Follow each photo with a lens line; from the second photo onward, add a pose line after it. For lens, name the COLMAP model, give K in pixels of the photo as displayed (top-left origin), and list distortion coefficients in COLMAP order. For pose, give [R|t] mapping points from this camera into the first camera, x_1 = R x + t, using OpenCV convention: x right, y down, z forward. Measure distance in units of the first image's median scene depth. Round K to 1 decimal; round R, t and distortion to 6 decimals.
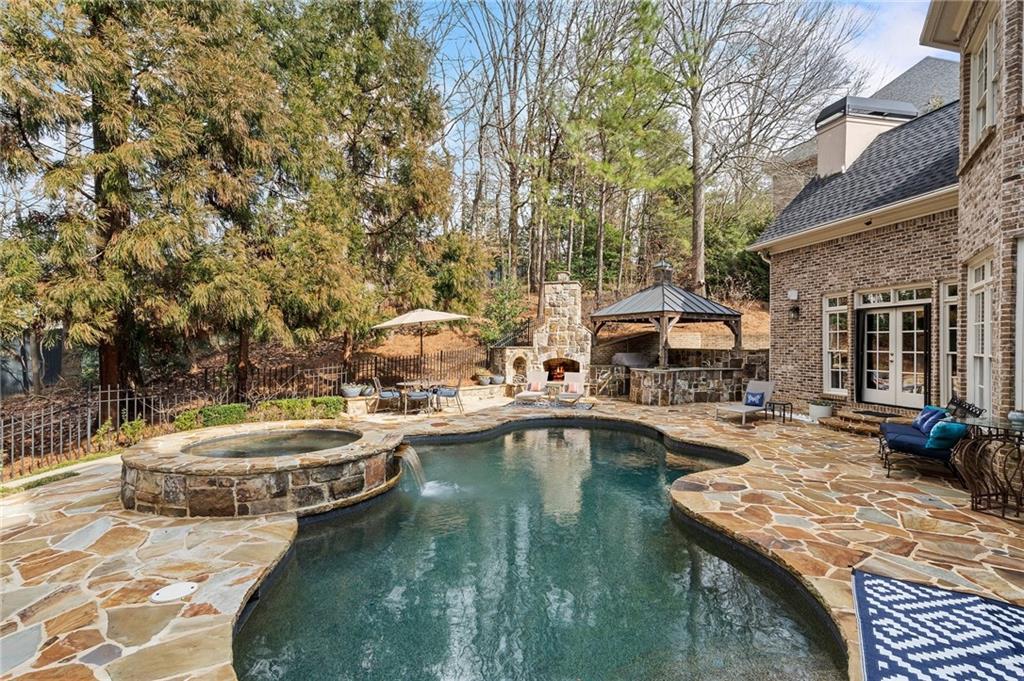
lens RADIAL K [[467.4, 0, 510.8], [0, 467.4, 344.2], [0, 0, 1]] dist [-0.006743, 0.001252]
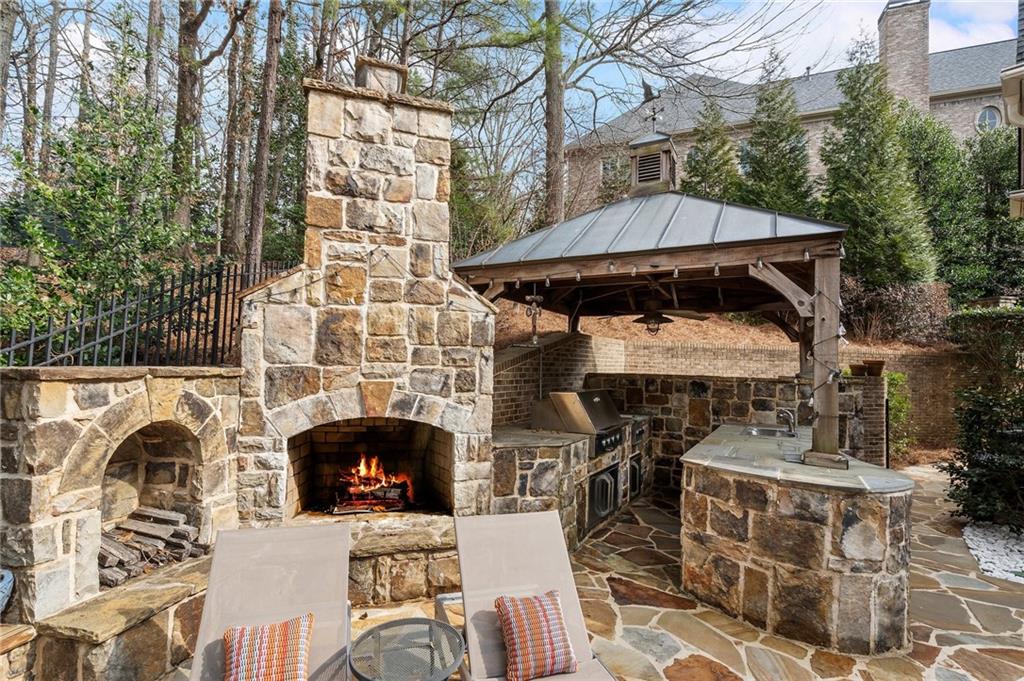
lens RADIAL K [[489.3, 0, 501.6], [0, 489.3, 348.7], [0, 0, 1]] dist [0.008288, -0.001770]
pose [[0.841665, 0.030288, 0.539150, 0.027916], [-0.015591, 0.999373, -0.031803, 0.002206], [-0.539775, 0.018362, 0.841609, 0.775395]]
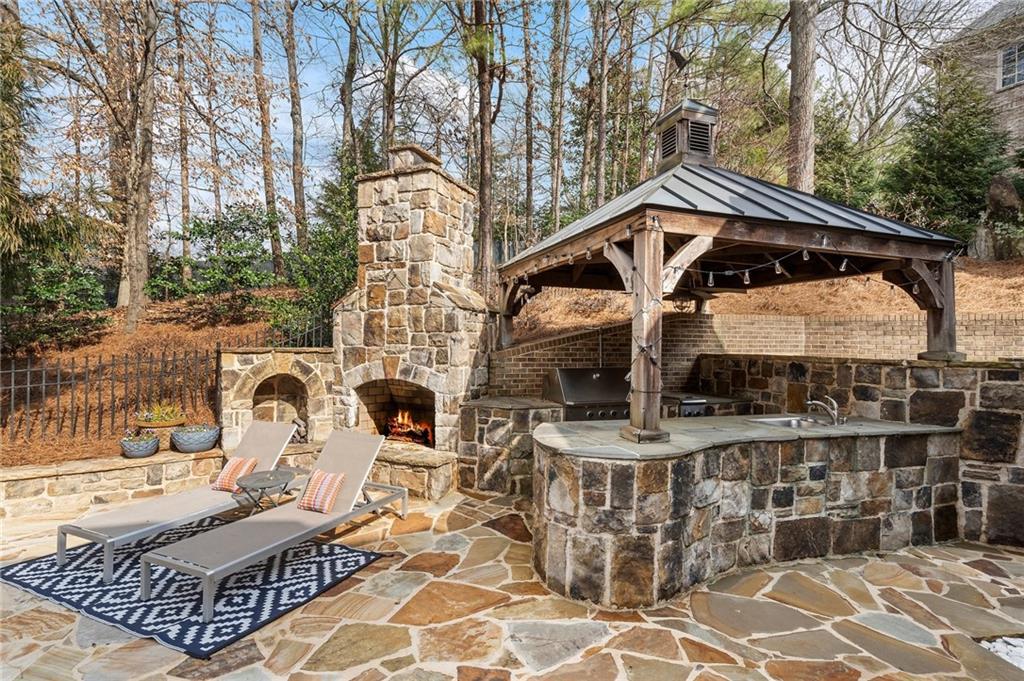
lens RADIAL K [[489.3, 0, 511.8], [0, 489.3, 347.1], [0, 0, 1]] dist [0.008288, -0.001770]
pose [[0.988334, 0.005876, -0.152188, 0.263782], [-0.005793, 0.999983, 0.000987, 0.003673], [0.152191, -0.000094, 0.988351, 0.646404]]
